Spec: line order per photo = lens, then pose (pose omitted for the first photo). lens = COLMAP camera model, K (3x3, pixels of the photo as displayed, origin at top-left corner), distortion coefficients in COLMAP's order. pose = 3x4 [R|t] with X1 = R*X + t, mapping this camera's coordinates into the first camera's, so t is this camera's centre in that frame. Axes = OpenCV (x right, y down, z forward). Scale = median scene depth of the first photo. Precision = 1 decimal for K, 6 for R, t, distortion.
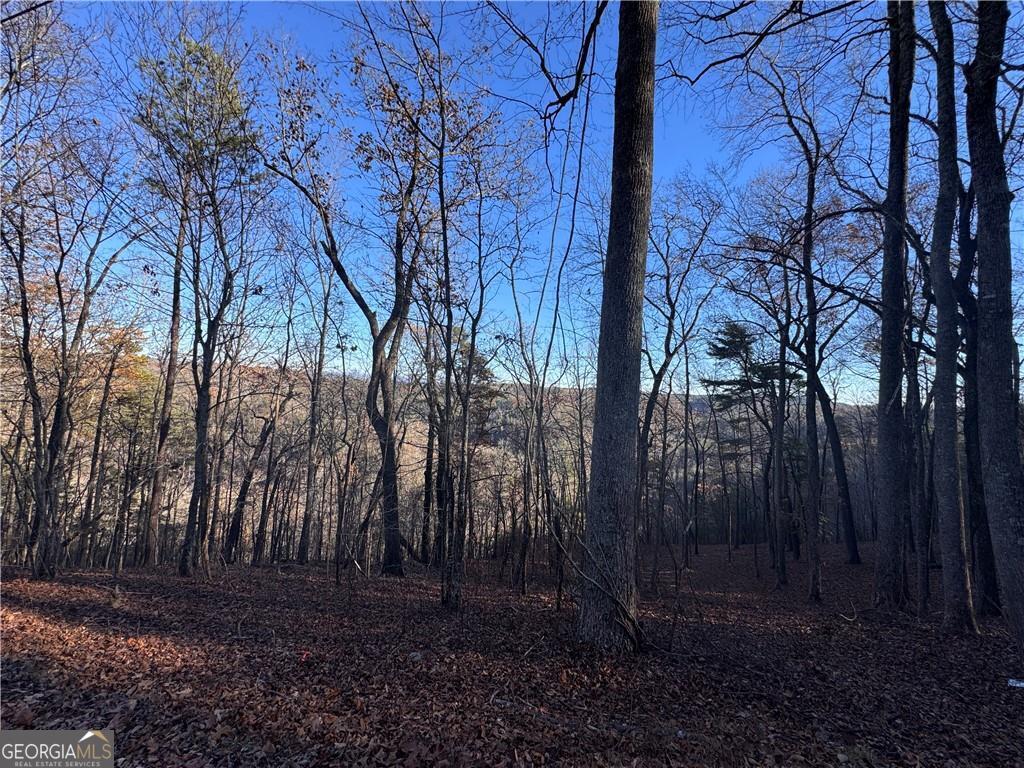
lens RADIAL K [[407.9, 0, 515.6], [0, 407.9, 385.0], [0, 0, 1]] dist [-0.000110, 0.000138]
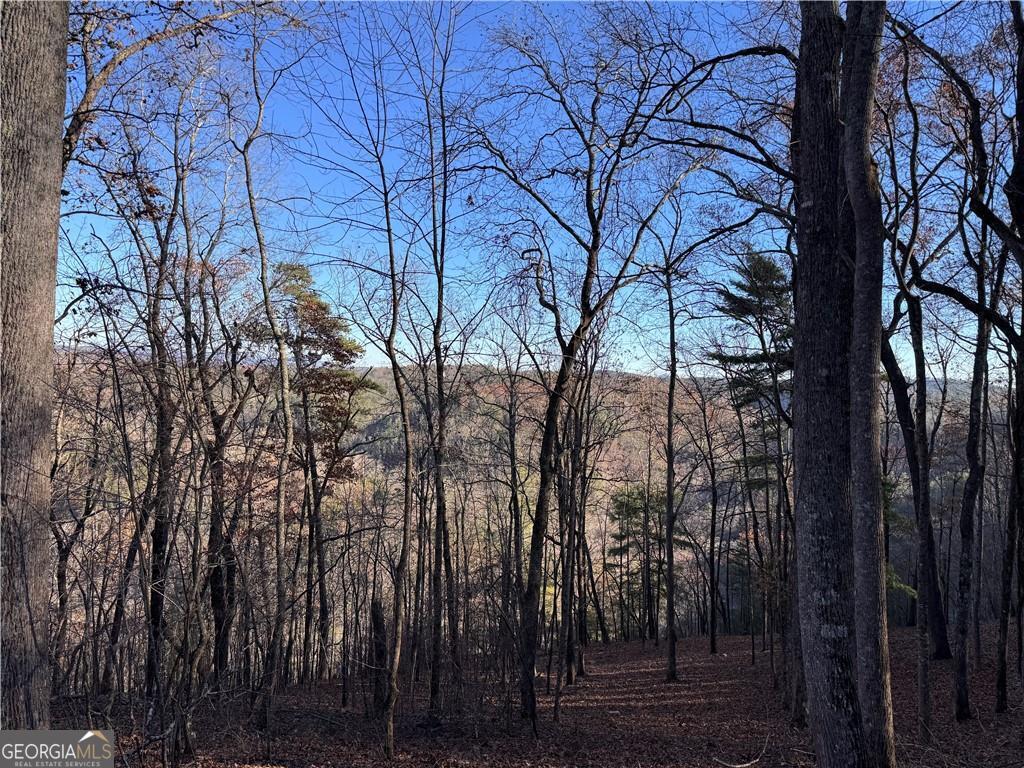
lens RADIAL K [[712.3, 0, 515.3], [0, 712.3, 393.9], [0, 0, 1]] dist [0.069089, -0.068411]
pose [[0.996313, -0.016662, 0.084165, 0.194679], [0.013503, 0.999188, 0.037966, 0.000460], [-0.084729, -0.036690, 0.995728, 0.007180]]
